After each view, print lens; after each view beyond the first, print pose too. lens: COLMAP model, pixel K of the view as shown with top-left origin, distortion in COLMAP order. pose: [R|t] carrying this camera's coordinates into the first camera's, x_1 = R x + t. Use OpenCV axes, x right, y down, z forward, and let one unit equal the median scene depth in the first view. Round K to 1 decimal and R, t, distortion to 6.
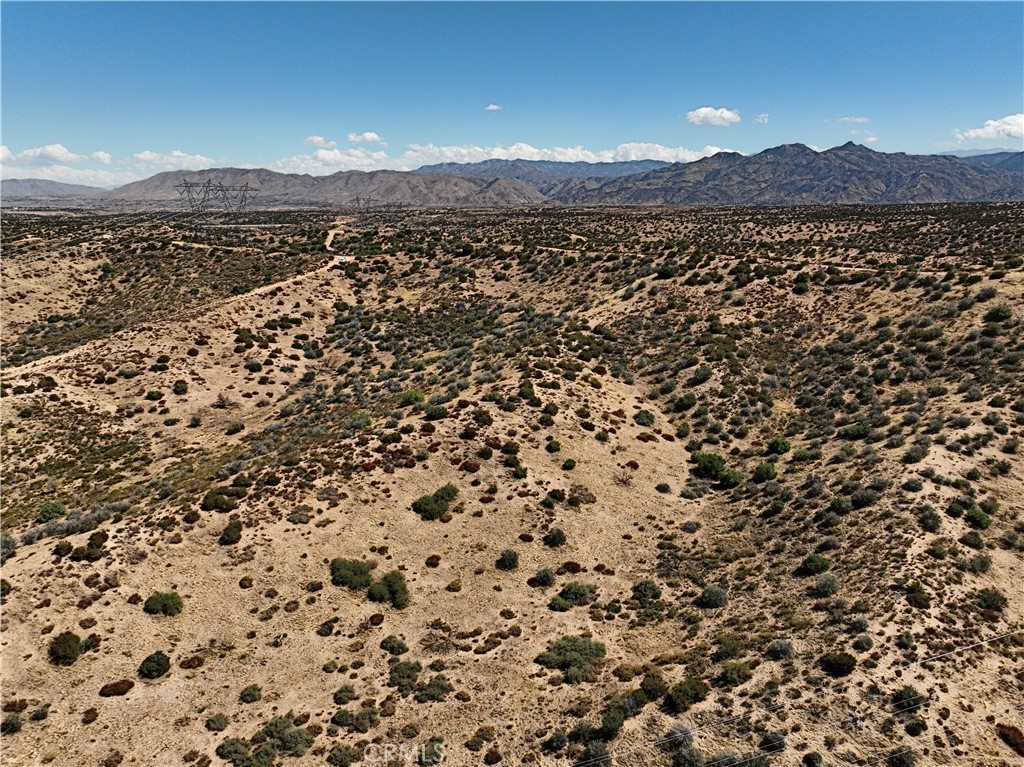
lens RADIAL K [[717.4, 0, 510.5], [0, 717.4, 381.6], [0, 0, 1]] dist [0.013309, 0.003148]
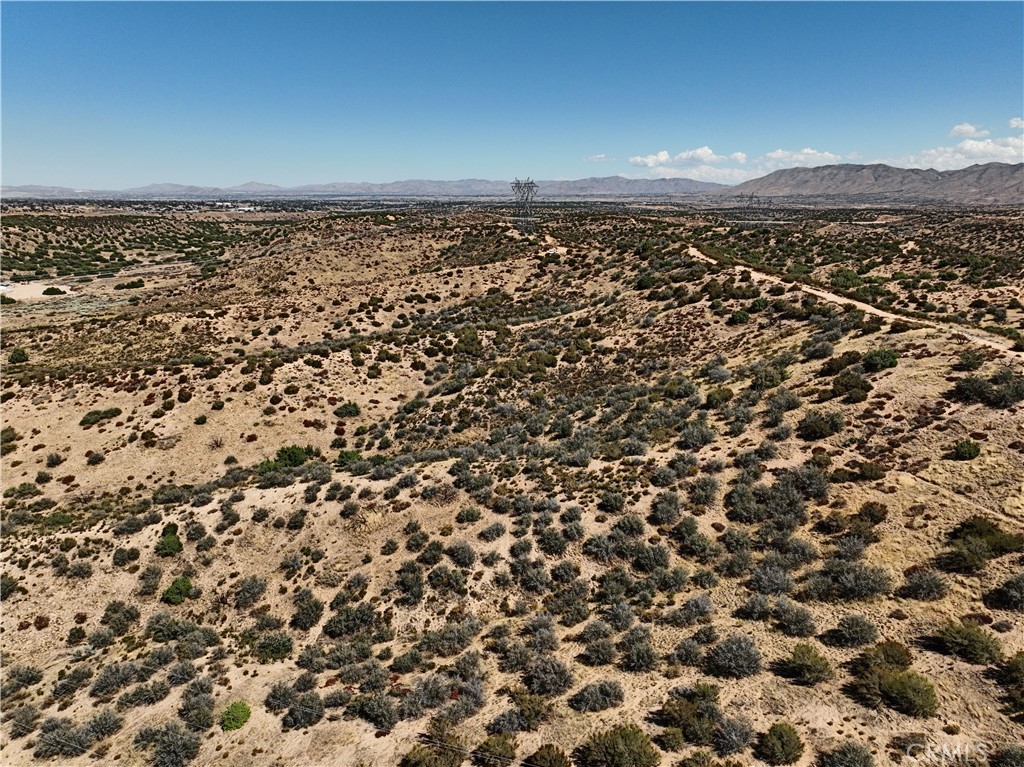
lens RADIAL K [[717.4, 0, 511.3], [0, 717.4, 383.9], [0, 0, 1]] dist [0.013309, 0.003148]
pose [[0.702954, 0.190578, -0.685227, 1.097563], [-0.185849, 0.979178, 0.081676, -0.117248], [0.686525, 0.069934, 0.723735, 0.446108]]
